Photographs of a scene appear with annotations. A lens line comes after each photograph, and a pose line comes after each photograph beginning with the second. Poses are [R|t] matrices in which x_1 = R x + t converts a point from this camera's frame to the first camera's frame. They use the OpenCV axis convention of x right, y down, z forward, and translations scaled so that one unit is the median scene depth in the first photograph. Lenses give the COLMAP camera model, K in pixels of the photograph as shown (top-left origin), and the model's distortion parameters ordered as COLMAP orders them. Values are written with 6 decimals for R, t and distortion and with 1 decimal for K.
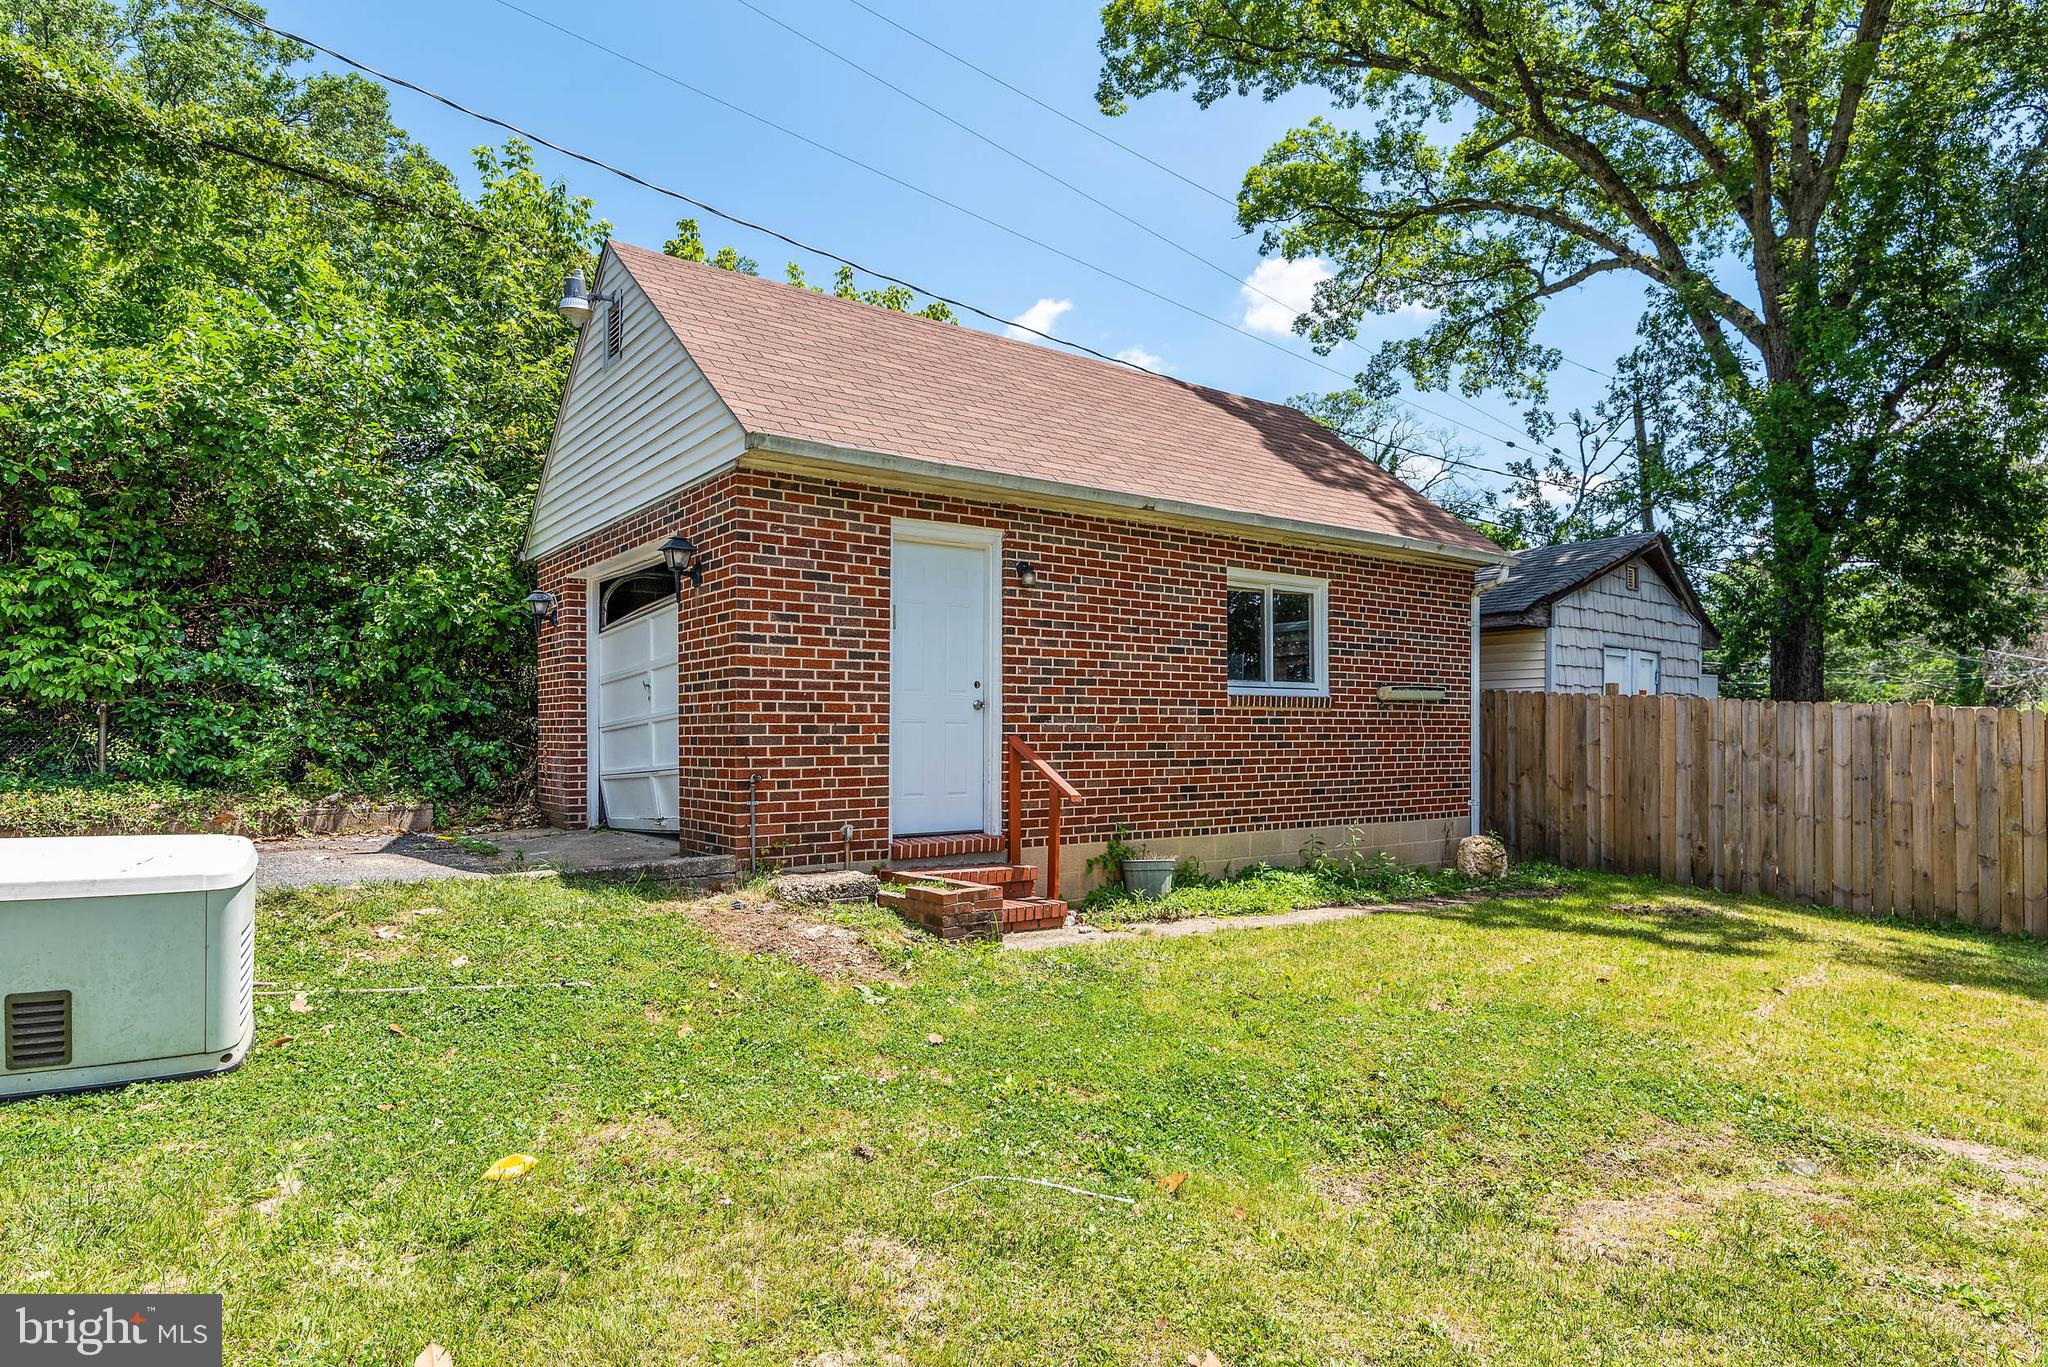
lens RADIAL K [[1180.6, 0, 1024.0], [0, 1180.6, 683.5], [0, 0, 1]] dist [0.000234, 0.000057]
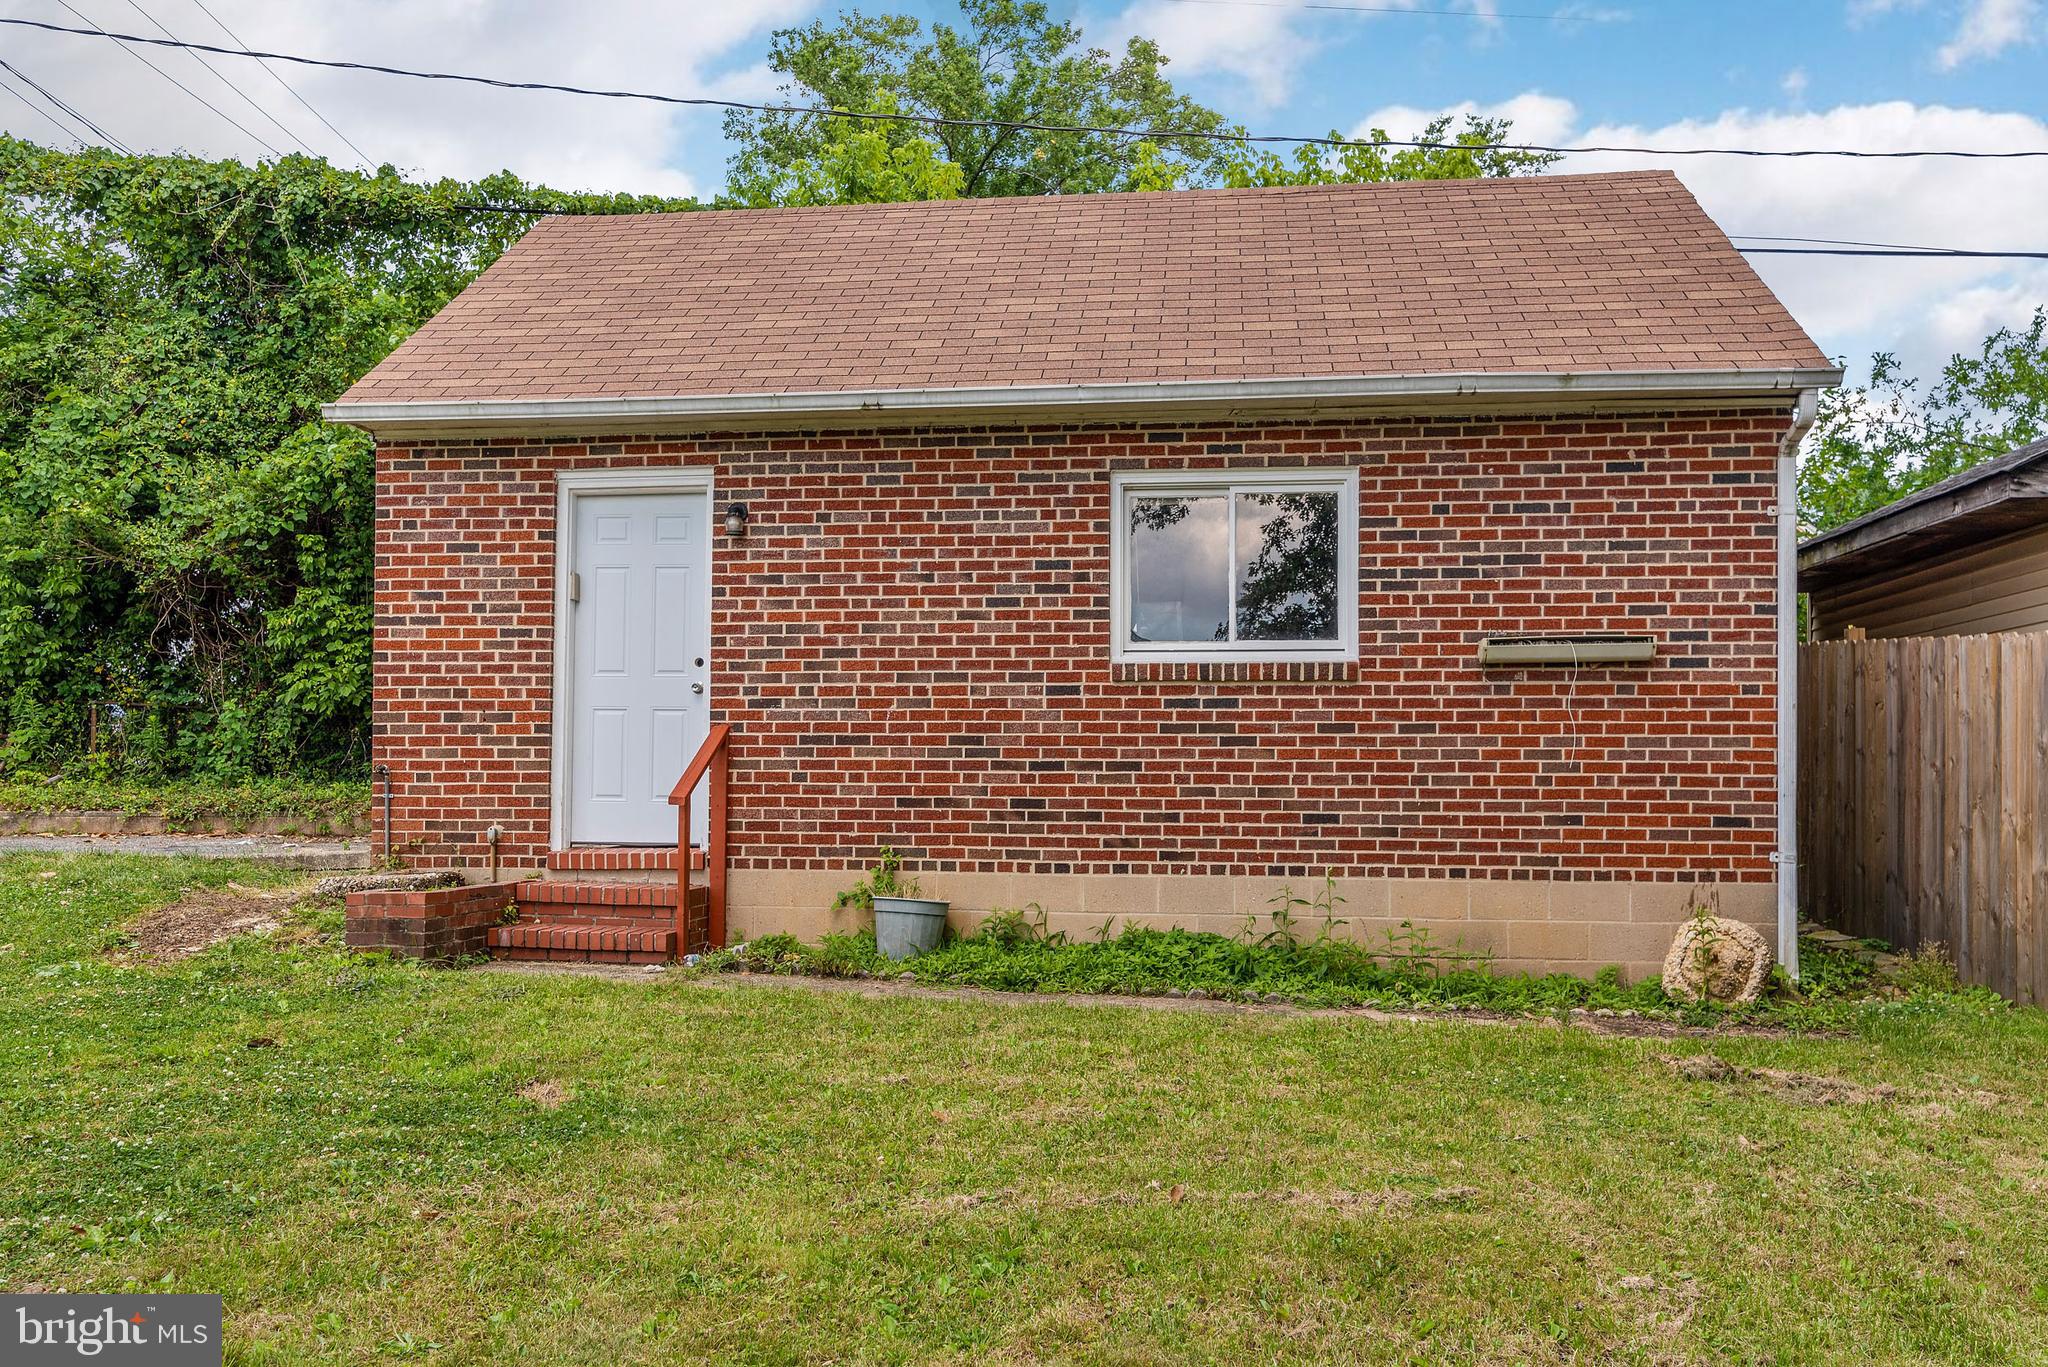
lens RADIAL K [[1569.0, 0, 1024.0], [0, 1569.0, 683.5], [0, 0, 1]] dist [0.000006, 0.000092]
pose [[0.719937, -0.038184, -0.692988, 0.894593], [0.023854, 0.999257, -0.030278, 0.055215], [0.693630, 0.005268, 0.720313, 0.403301]]
